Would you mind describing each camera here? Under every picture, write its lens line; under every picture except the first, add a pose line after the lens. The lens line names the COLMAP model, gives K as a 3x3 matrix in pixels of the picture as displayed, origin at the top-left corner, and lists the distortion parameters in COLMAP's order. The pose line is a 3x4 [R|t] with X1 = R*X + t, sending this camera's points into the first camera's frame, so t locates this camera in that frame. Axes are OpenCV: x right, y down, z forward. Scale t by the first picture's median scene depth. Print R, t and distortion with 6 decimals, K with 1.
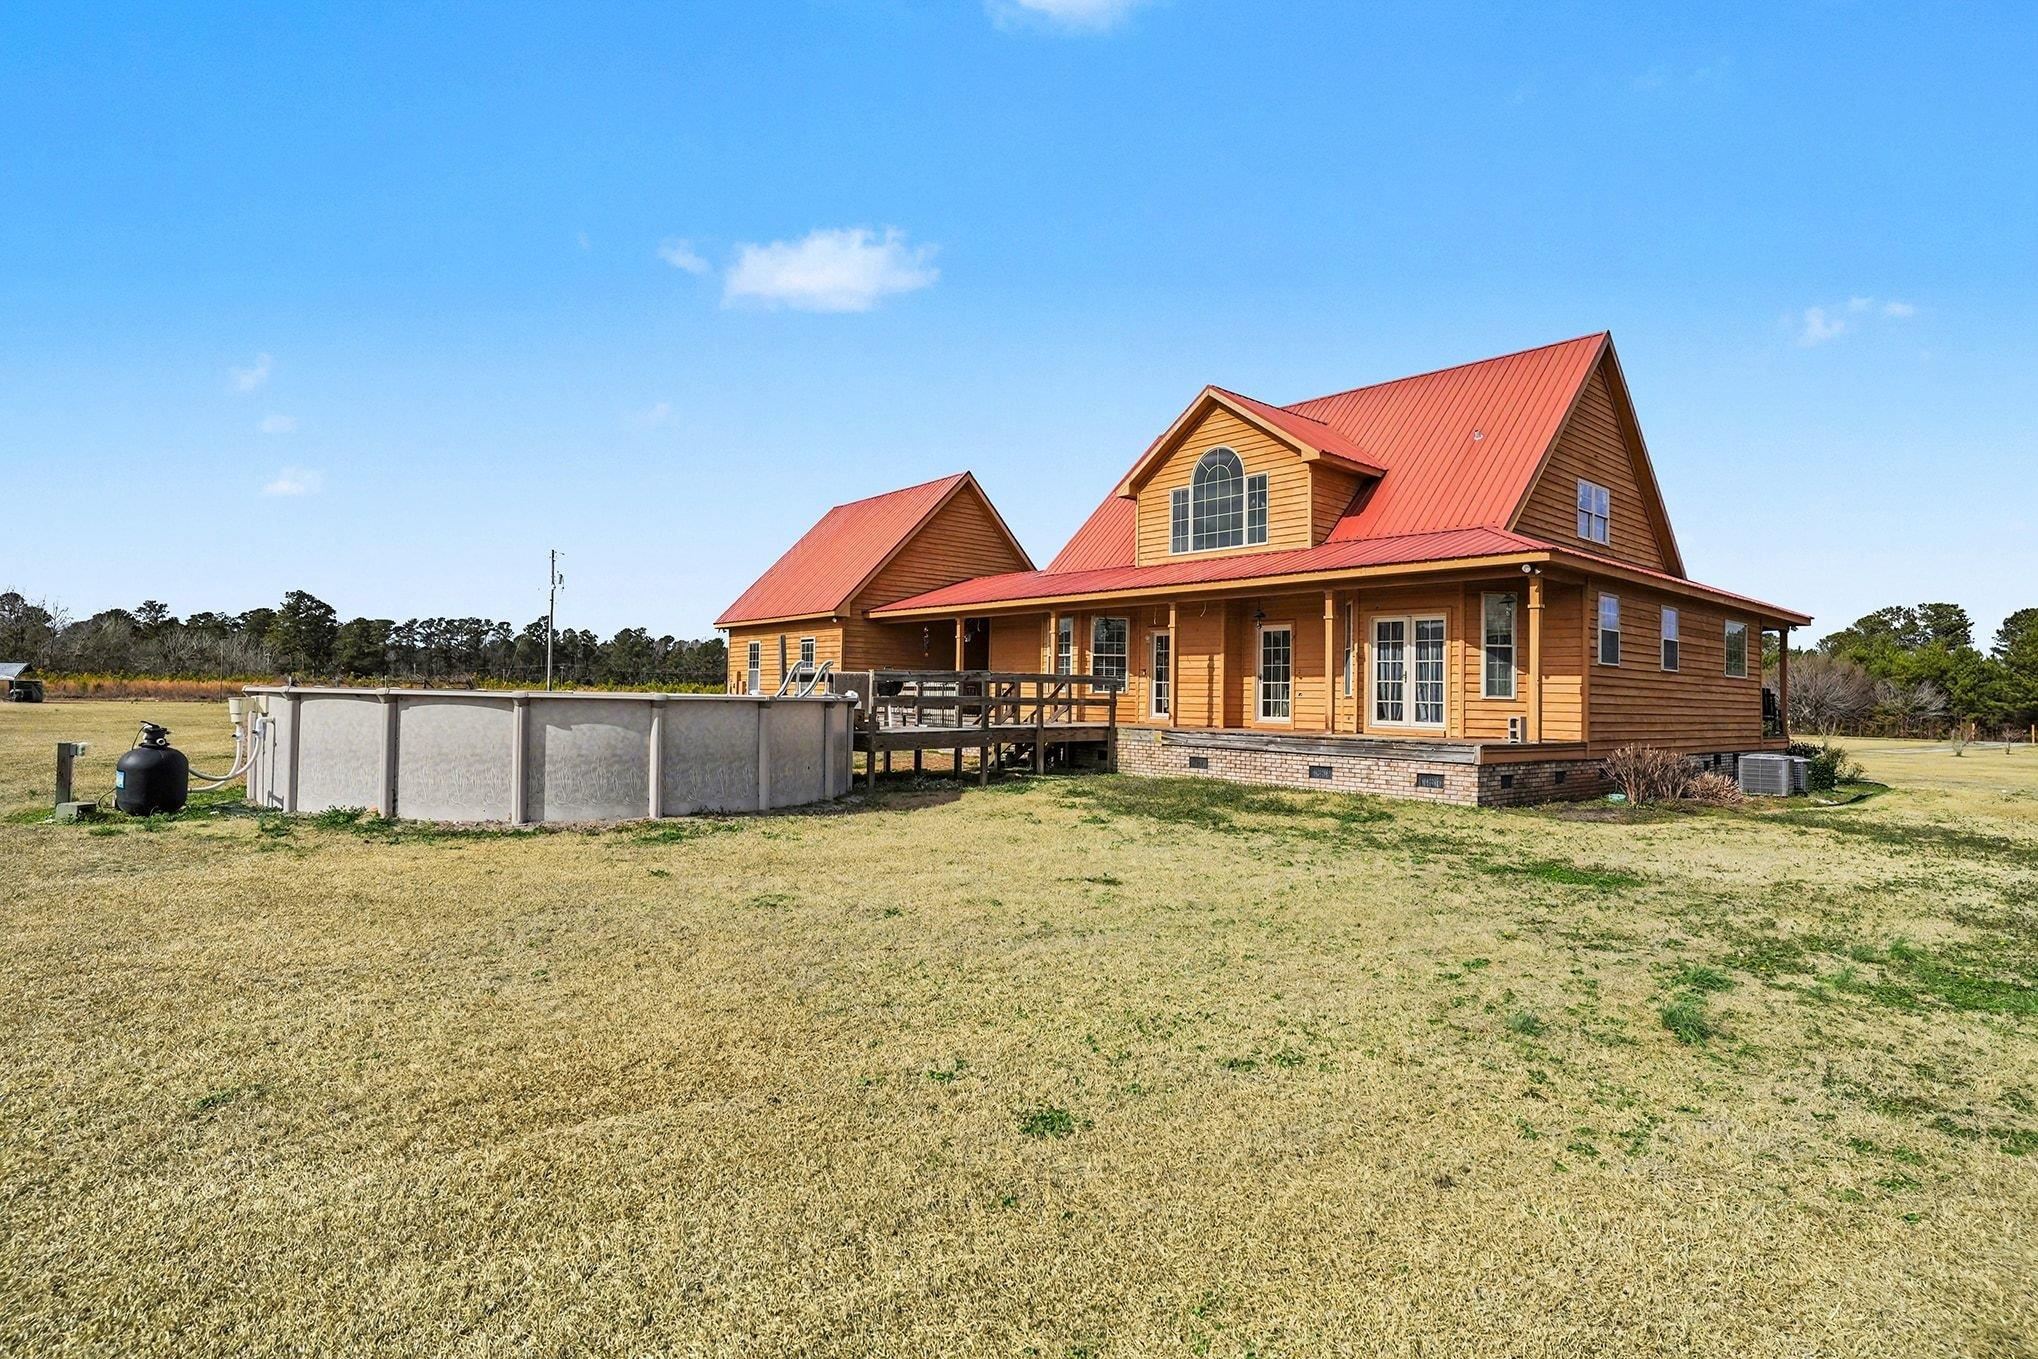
lens RADIAL K [[1022.4, 0, 1017.9], [0, 1022.4, 689.2], [0, 0, 1]] dist [-0.030854, -0.000185]
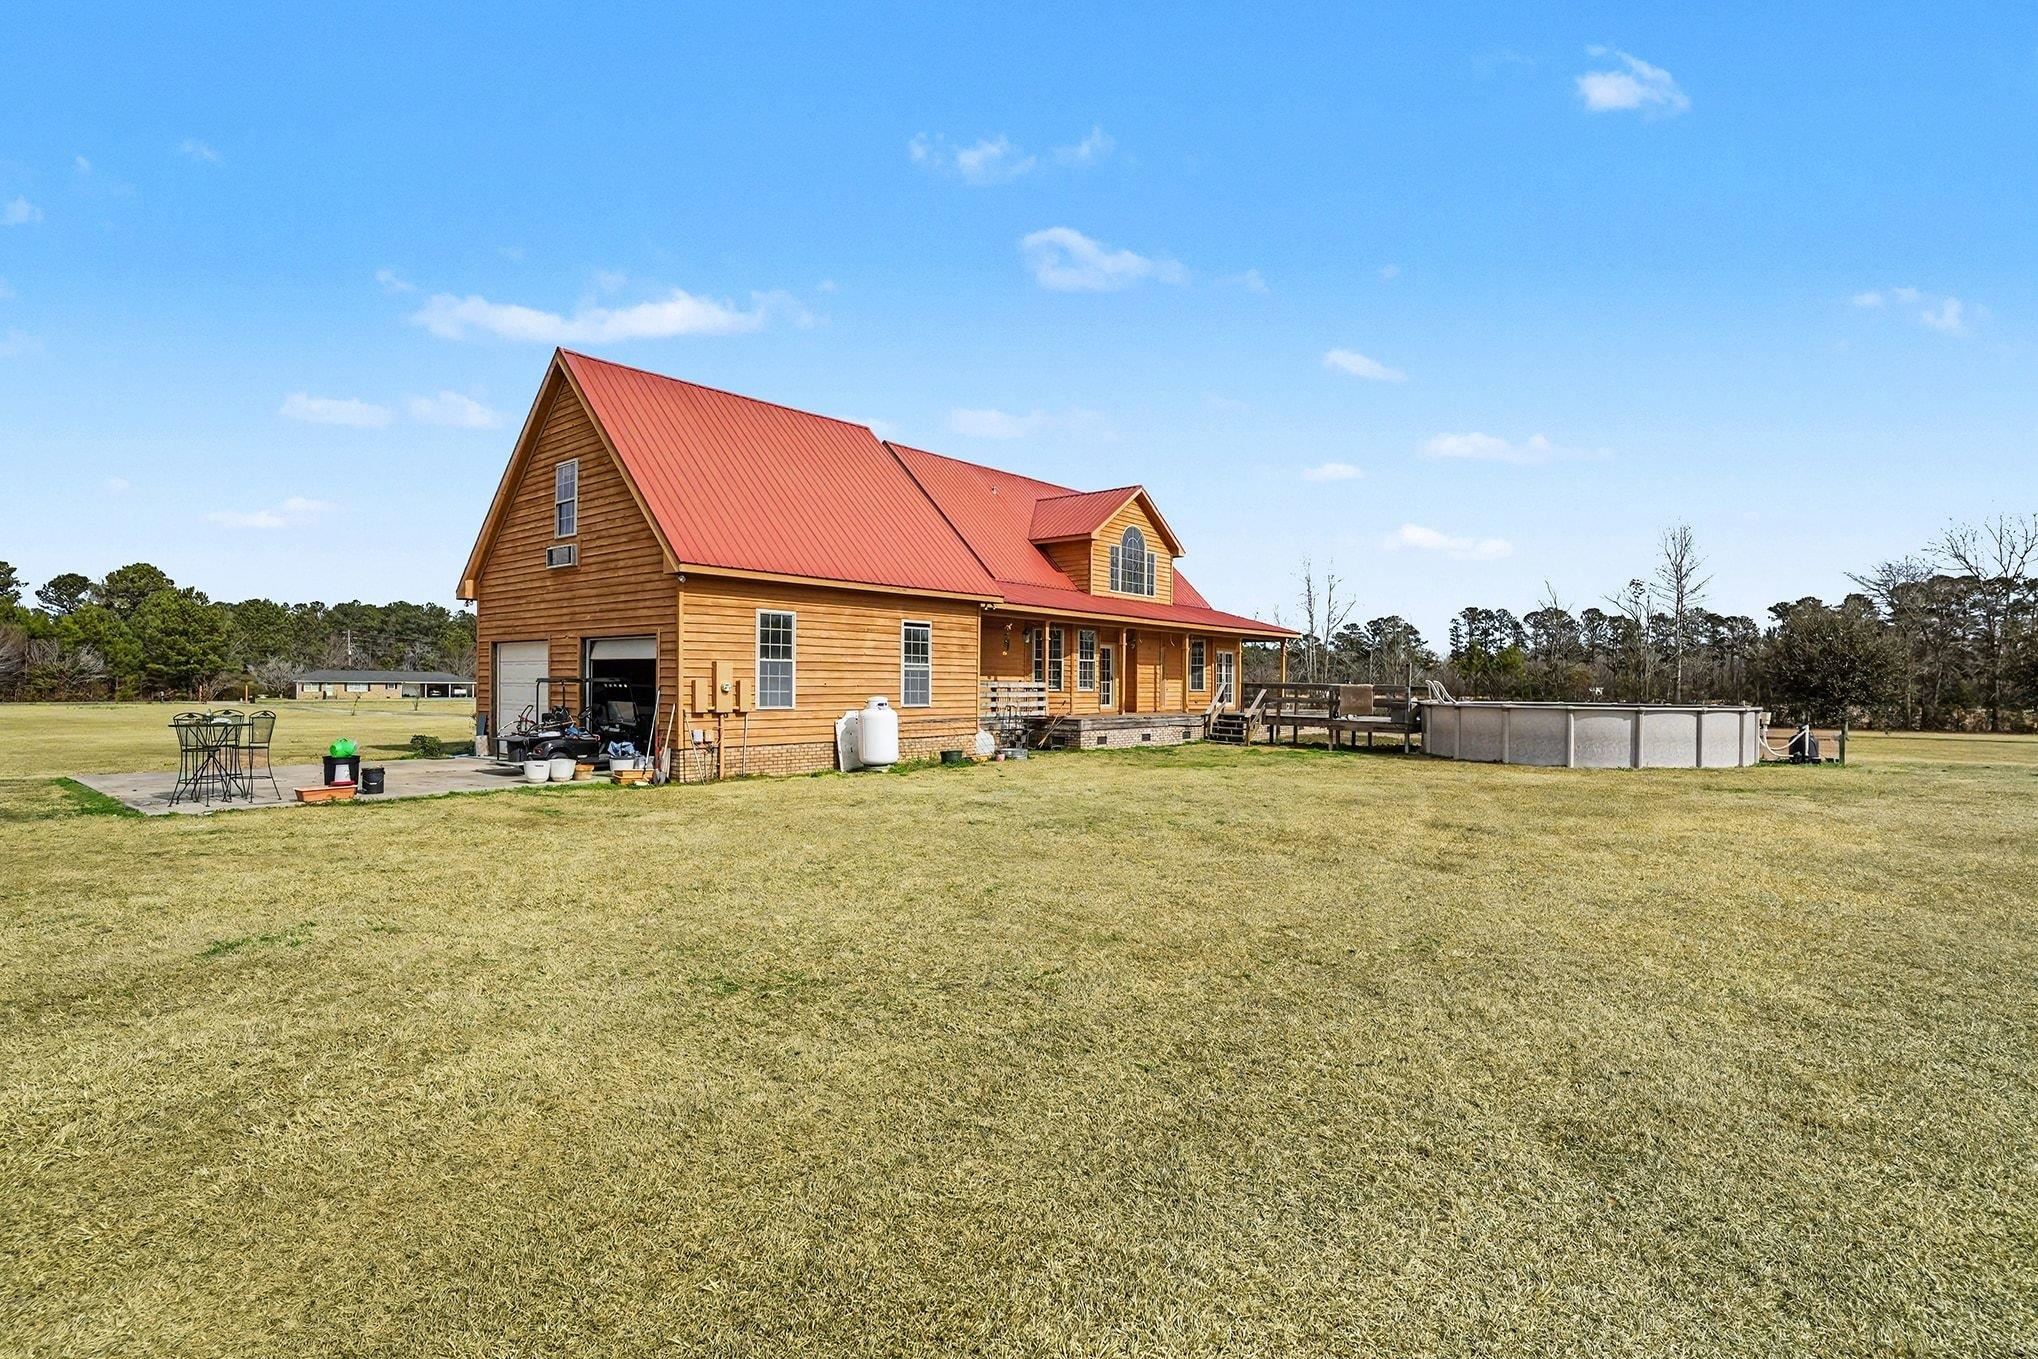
lens RADIAL K [[1022.4, 0, 1017.7], [0, 1022.4, 677.8], [0, 0, 1]] dist [-0.030854, -0.000185]
pose [[-0.180840, -0.014523, 0.983405, -1.244189], [-0.021329, 0.999714, 0.010841, -0.027213], [-0.983281, -0.019015, -0.181098, 1.427836]]
